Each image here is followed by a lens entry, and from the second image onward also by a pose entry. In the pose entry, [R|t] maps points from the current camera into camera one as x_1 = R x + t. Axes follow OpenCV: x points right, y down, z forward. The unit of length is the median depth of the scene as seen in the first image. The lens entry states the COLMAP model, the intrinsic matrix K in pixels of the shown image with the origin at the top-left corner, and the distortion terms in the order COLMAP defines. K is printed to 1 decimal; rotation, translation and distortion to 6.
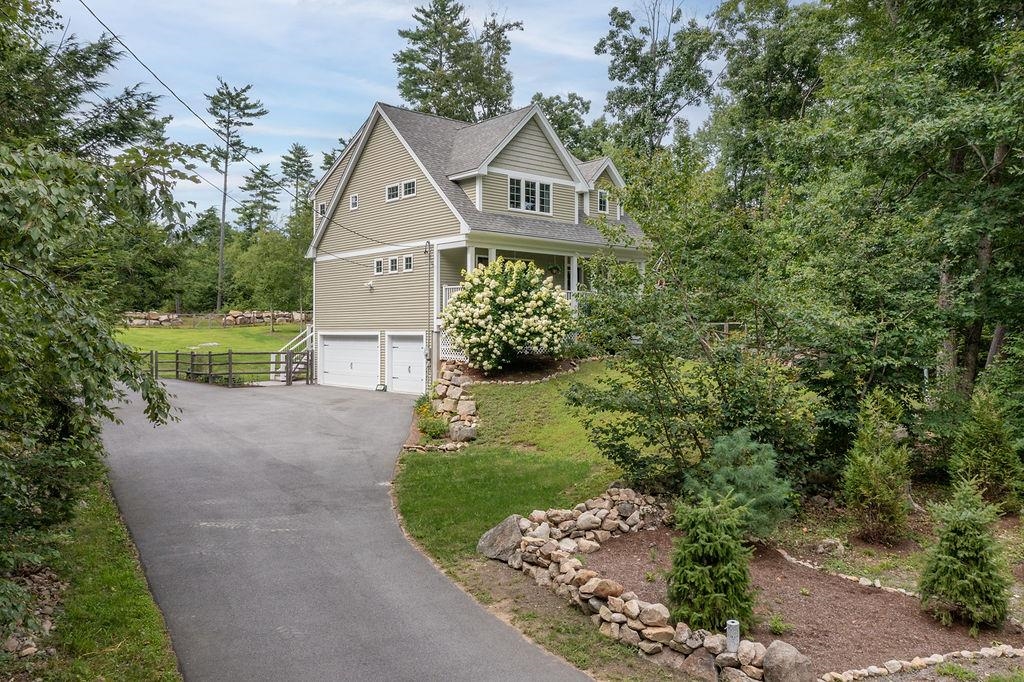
lens RADIAL K [[810.3, 0, 513.4], [0, 810.3, 337.2], [0, 0, 1]] dist [-0.017923, 0.009456]
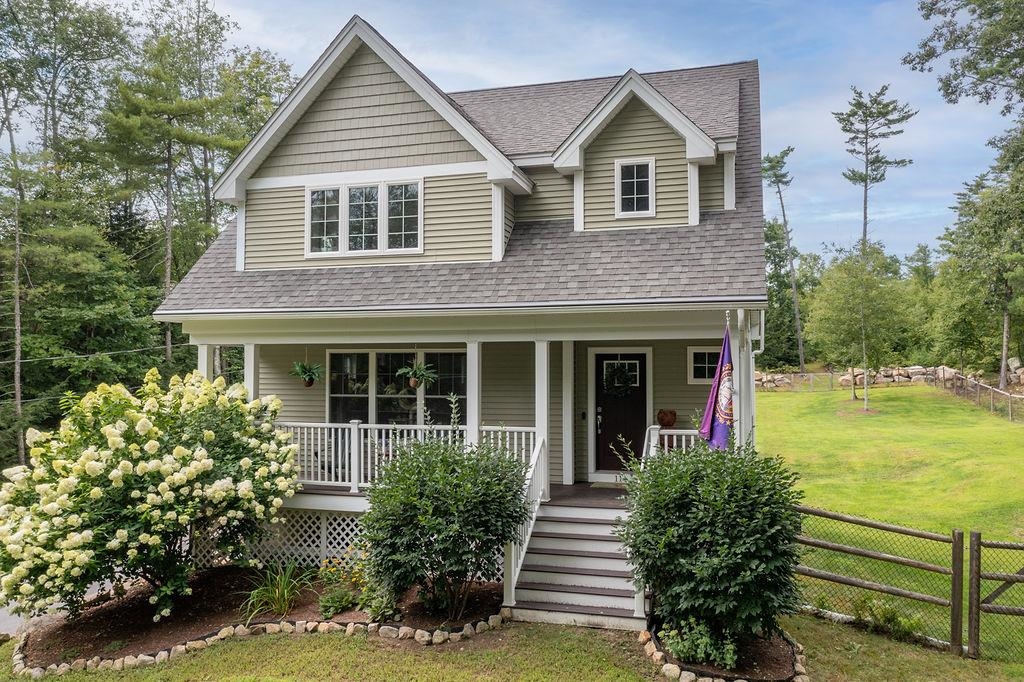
lens RADIAL K [[810.3, 0, 513.4], [0, 810.3, 337.2], [0, 0, 1]] dist [-0.017923, 0.009456]
pose [[0.544143, -0.041595, -0.837961, 0.458895], [0.006482, 0.998949, -0.045377, -0.090109], [0.838968, 0.019260, 0.543840, 0.854955]]
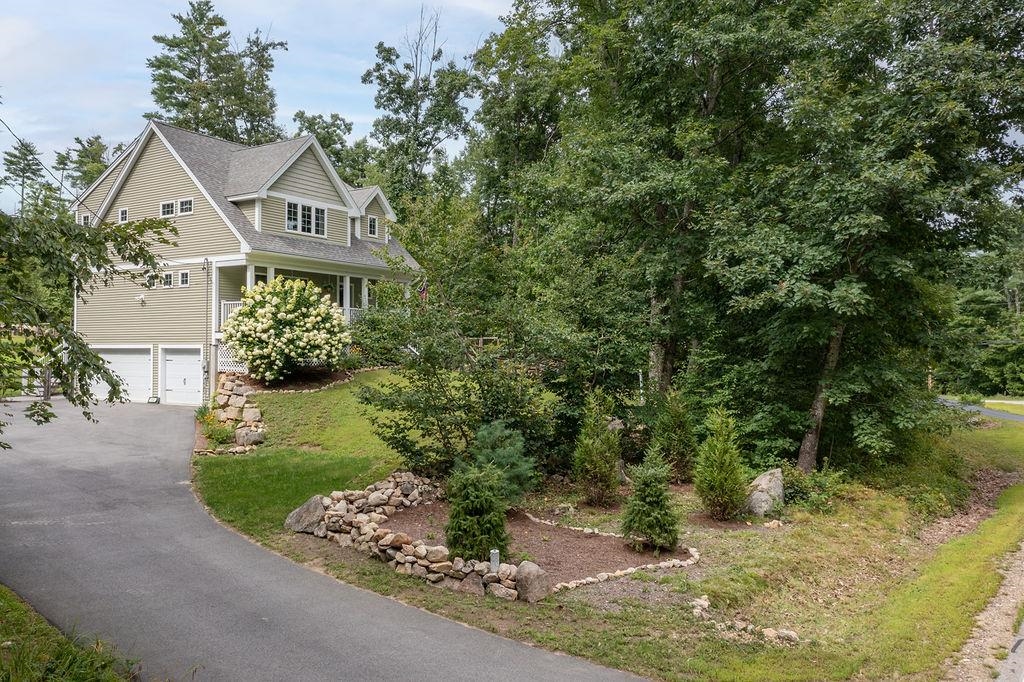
lens RADIAL K [[810.3, 0, 513.4], [0, 810.3, 337.2], [0, 0, 1]] dist [-0.017923, 0.009456]
pose [[0.955113, 0.004112, 0.296213, -0.035645], [0.001418, 0.999829, -0.018452, 0.003013], [-0.296238, 0.018044, 0.954944, -0.110798]]
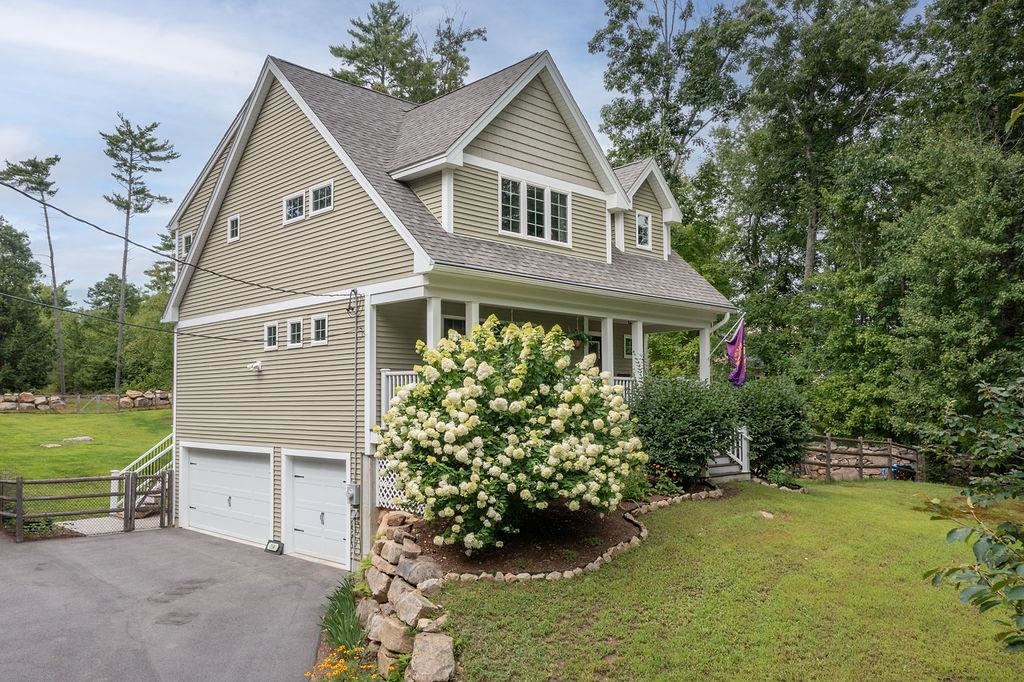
lens RADIAL K [[819.8, 0, 507.5], [0, 819.8, 377.1], [0, 0, 1]] dist [-0.007697, 0.007129]
pose [[0.998300, -0.005805, 0.057997, -0.034241], [0.007960, 0.999284, -0.037001, -0.038046], [-0.057741, 0.037400, 0.997631, 0.444830]]
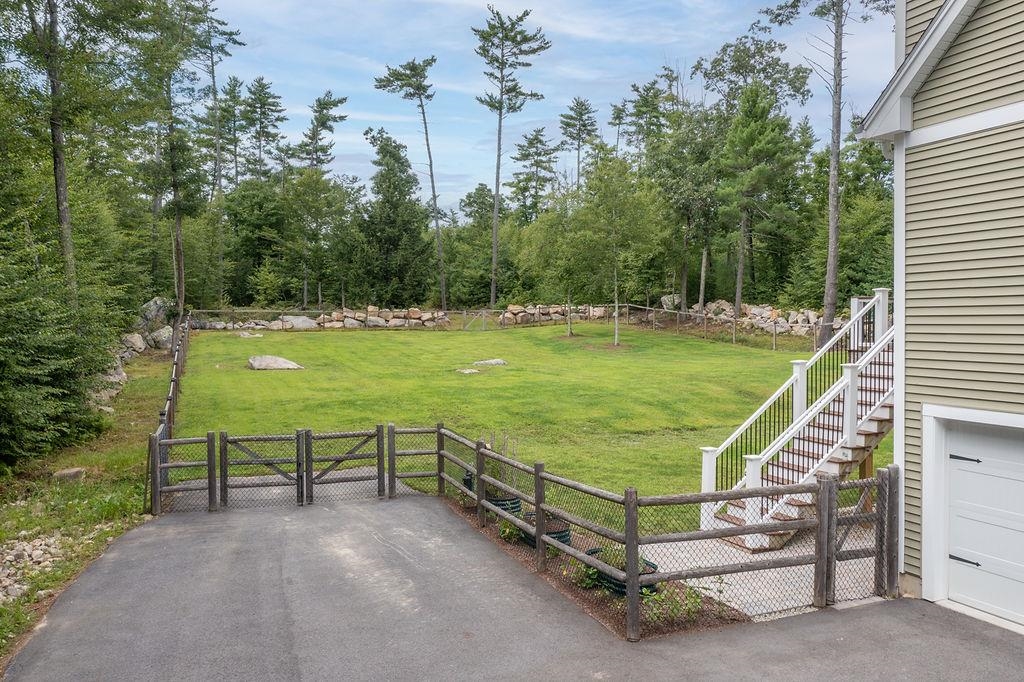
lens RADIAL K [[810.3, 0, 513.4], [0, 810.3, 337.2], [0, 0, 1]] dist [-0.017923, 0.009456]
pose [[0.952388, -0.003141, -0.304871, -0.359036], [0.007891, 0.999866, 0.014349, -0.043003], [0.304785, -0.016072, 0.952285, 0.870969]]
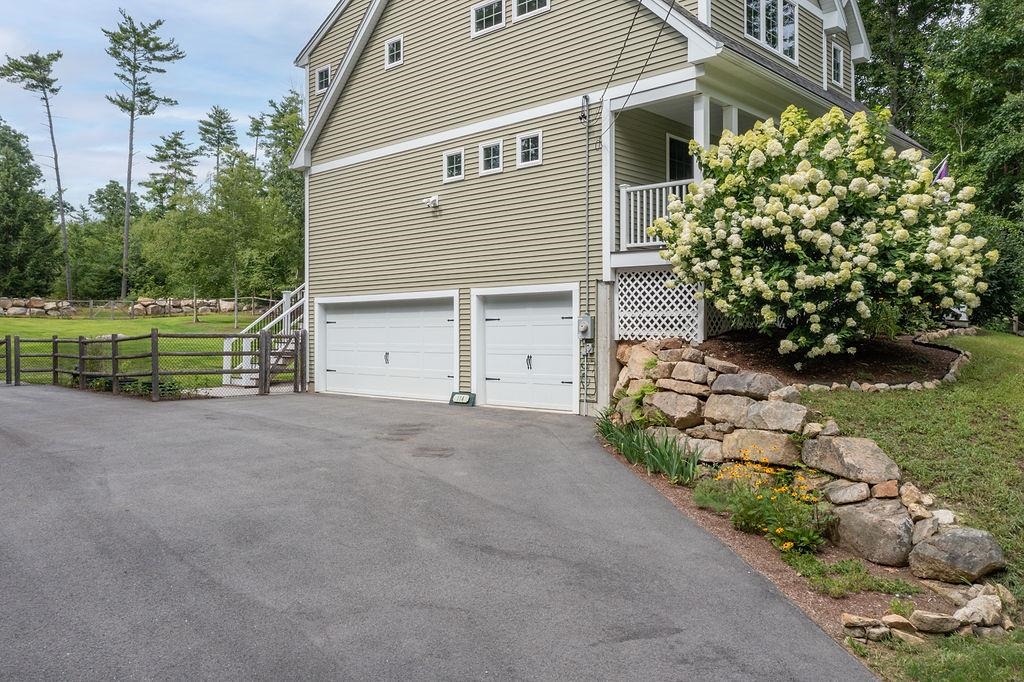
lens RADIAL K [[808.4, 0, 512.0], [0, 808.4, 341.0], [0, 0, 1]] dist [-0.003204, -0.008282]
pose [[0.994899, -0.005250, 0.100739, -0.200405], [0.004813, 0.999978, 0.004580, 0.025772], [-0.100761, -0.004072, 0.994902, 0.528426]]
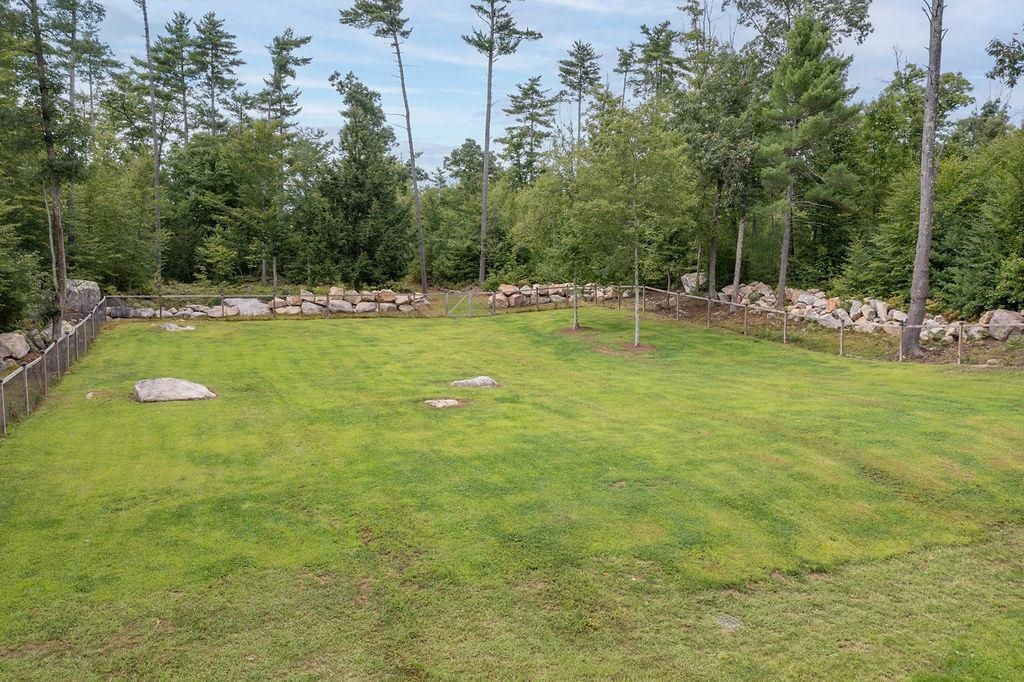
lens RADIAL K [[810.3, 0, 513.4], [0, 810.3, 337.2], [0, 0, 1]] dist [-0.017923, 0.009456]
pose [[0.955194, 0.013380, -0.295676, -0.471020], [0.006310, 0.997830, 0.065541, -0.103989], [0.295912, -0.064470, 0.953037, 1.223214]]
